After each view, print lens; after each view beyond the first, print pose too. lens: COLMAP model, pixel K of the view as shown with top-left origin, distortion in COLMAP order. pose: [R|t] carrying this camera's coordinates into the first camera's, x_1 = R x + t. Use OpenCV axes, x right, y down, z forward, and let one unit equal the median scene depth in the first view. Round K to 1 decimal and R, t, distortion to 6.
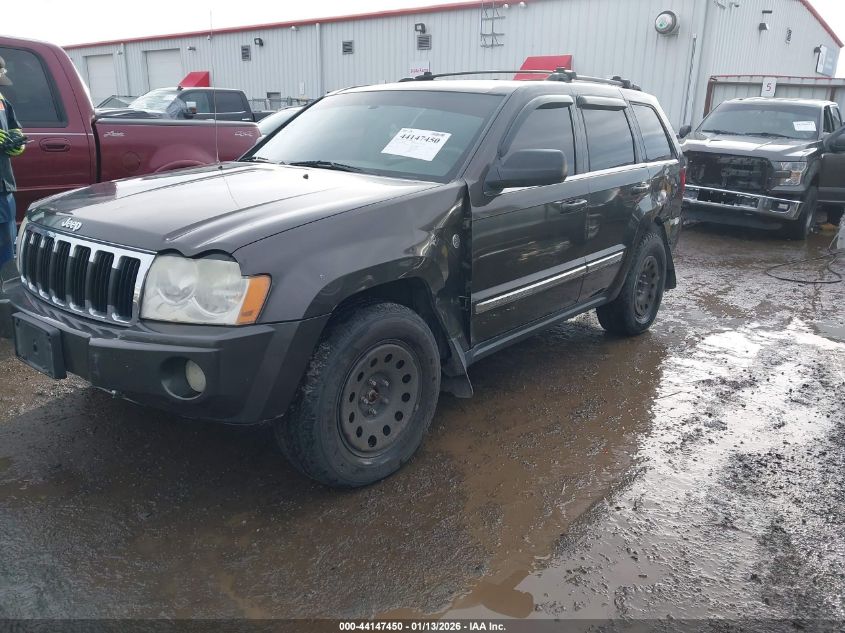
lens RADIAL K [[660.6, 0, 427.5], [0, 660.6, 317.4], [0, 0, 1]] dist [-0.002110, -0.002125]
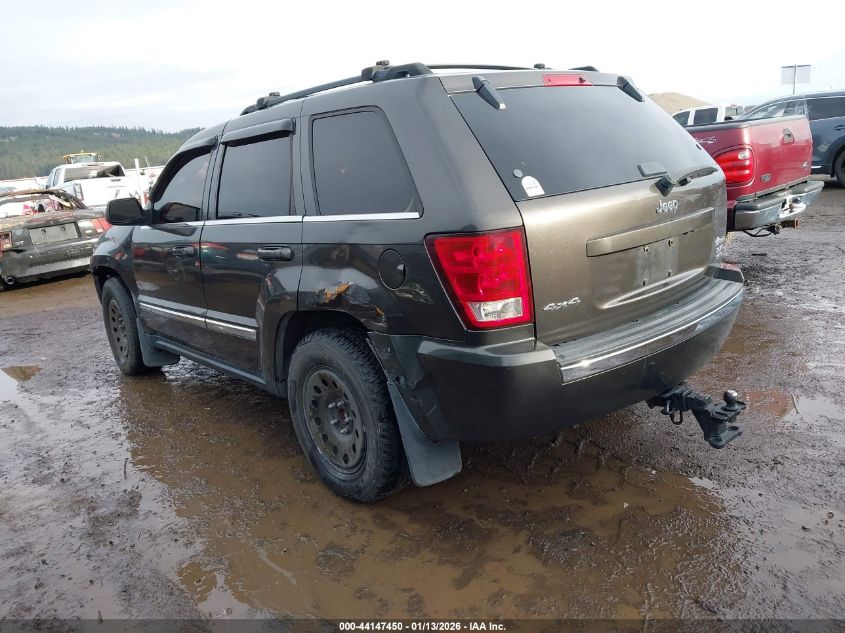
lens RADIAL K [[660.6, 0, 427.5], [0, 660.6, 317.4], [0, 0, 1]] dist [-0.002110, -0.002125]
pose [[-0.177754, 0.154225, -0.971915, 1.082747], [-0.227928, 0.954334, 0.193121, -0.330120], [0.957315, 0.255854, -0.134484, 1.401835]]
